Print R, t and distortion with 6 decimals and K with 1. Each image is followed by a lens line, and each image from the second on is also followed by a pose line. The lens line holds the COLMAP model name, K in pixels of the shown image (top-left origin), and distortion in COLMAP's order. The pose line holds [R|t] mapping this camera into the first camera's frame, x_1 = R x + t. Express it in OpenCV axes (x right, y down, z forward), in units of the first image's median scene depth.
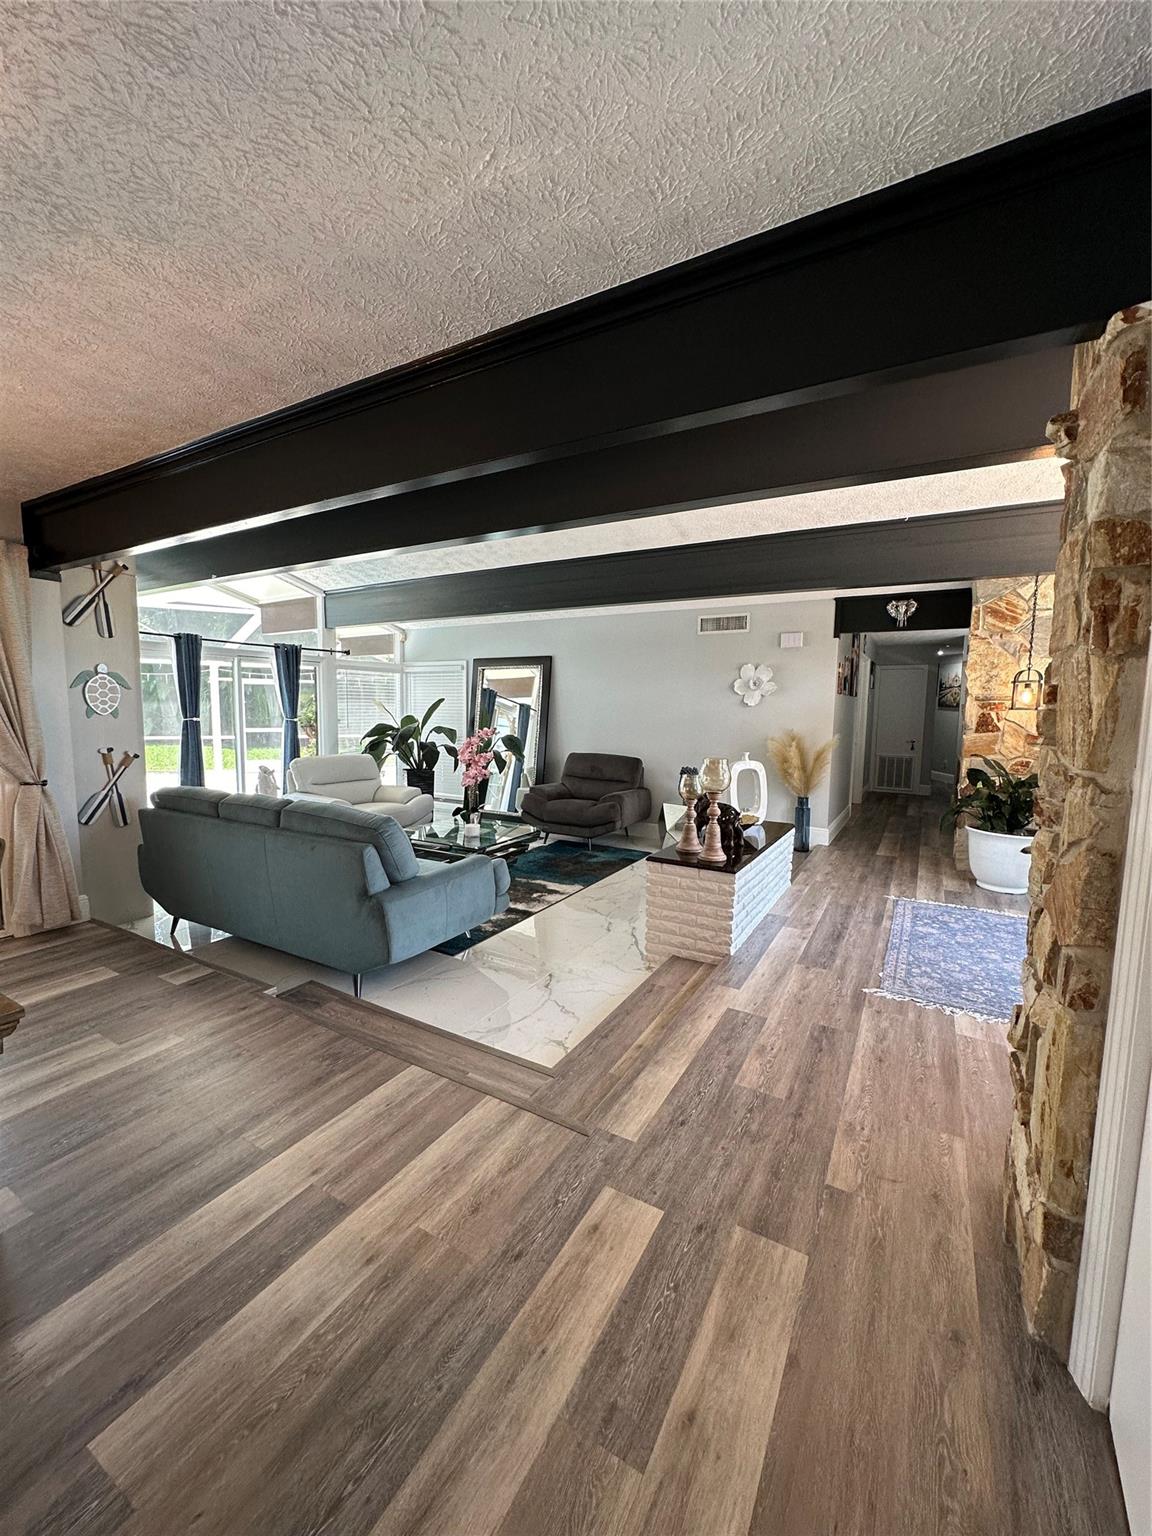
lens RADIAL K [[614.4, 0, 569.2], [0, 614.4, 765.8], [0, 0, 1]] dist [-0.003098, -0.000013]
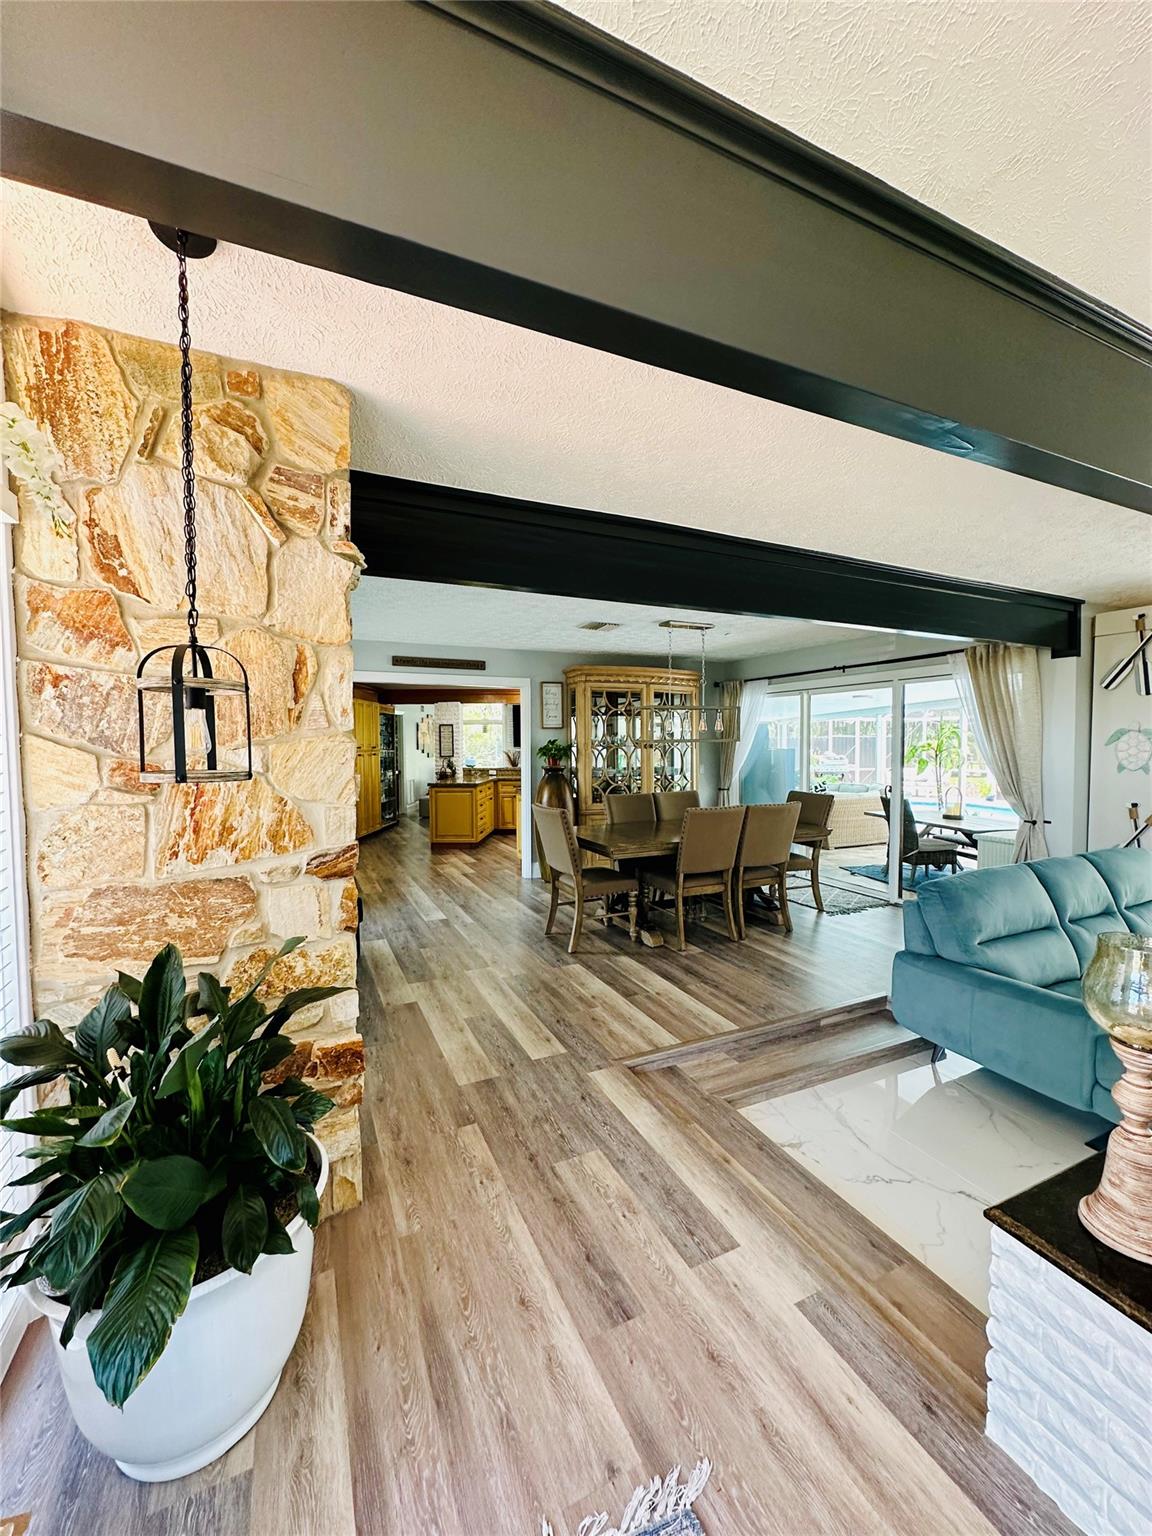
lens RADIAL K [[614.4, 0, 574.1], [0, 614.4, 770.9], [0, 0, 1]] dist [-0.003098, -0.000013]
pose [[-0.576198, 0.023544, -0.816971, 1.167706], [-0.084511, 0.992511, 0.088207, -0.180396], [0.812929, 0.119867, -0.569893, 1.574416]]
